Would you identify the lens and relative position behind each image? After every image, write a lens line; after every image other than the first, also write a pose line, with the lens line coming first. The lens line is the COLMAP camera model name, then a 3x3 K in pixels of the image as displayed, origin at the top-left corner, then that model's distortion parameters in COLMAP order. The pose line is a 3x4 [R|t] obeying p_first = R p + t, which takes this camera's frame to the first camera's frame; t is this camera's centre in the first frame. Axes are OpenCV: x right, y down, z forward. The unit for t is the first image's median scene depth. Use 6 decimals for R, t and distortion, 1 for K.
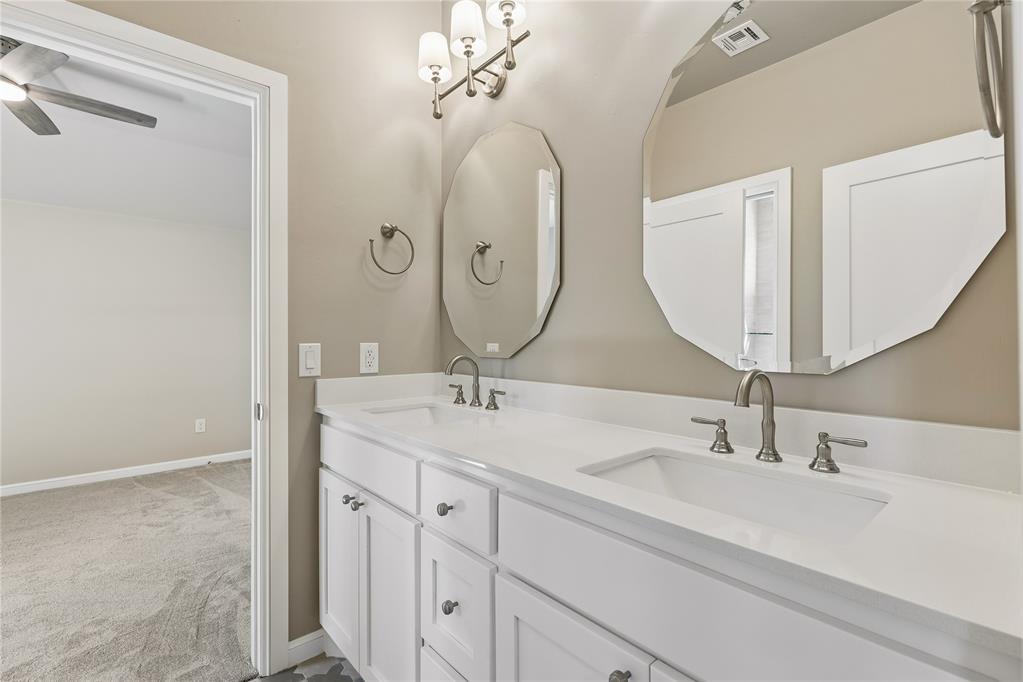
lens RADIAL K [[458.9, 0, 512.7], [0, 458.9, 340.8], [0, 0, 1]] dist [0.002978, -0.000109]
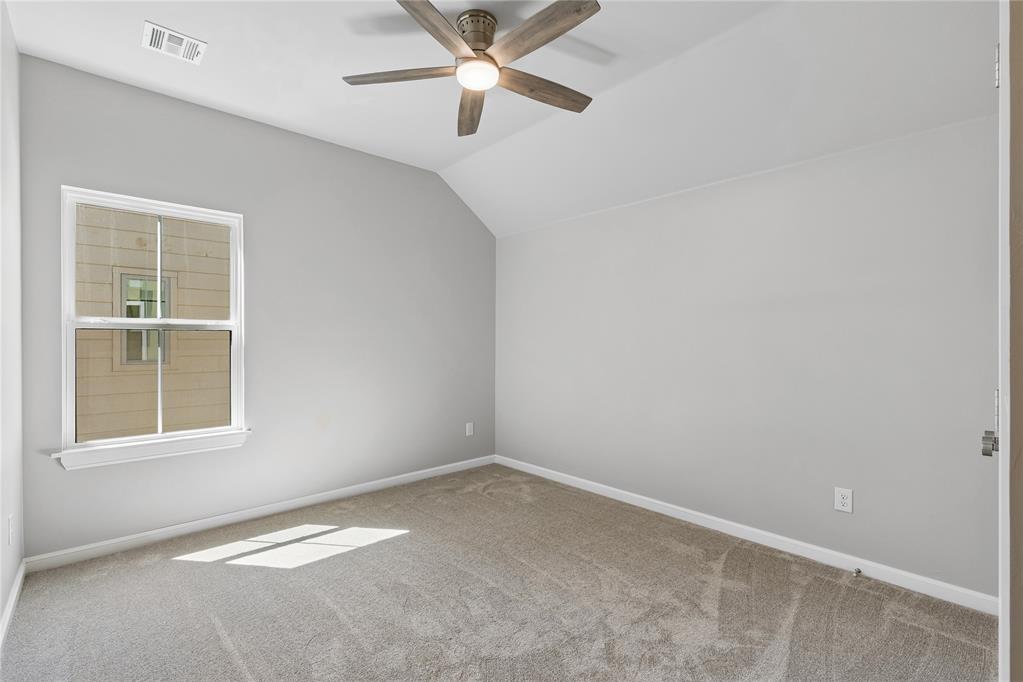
lens RADIAL K [[458.9, 0, 510.8], [0, 458.9, 339.5], [0, 0, 1]] dist [0.002978, -0.000109]
pose [[0.001635, 0.008471, -0.999963, -0.141770], [-0.004910, 0.999952, 0.008463, -0.021459], [0.999987, 0.004896, 0.001676, 0.755016]]
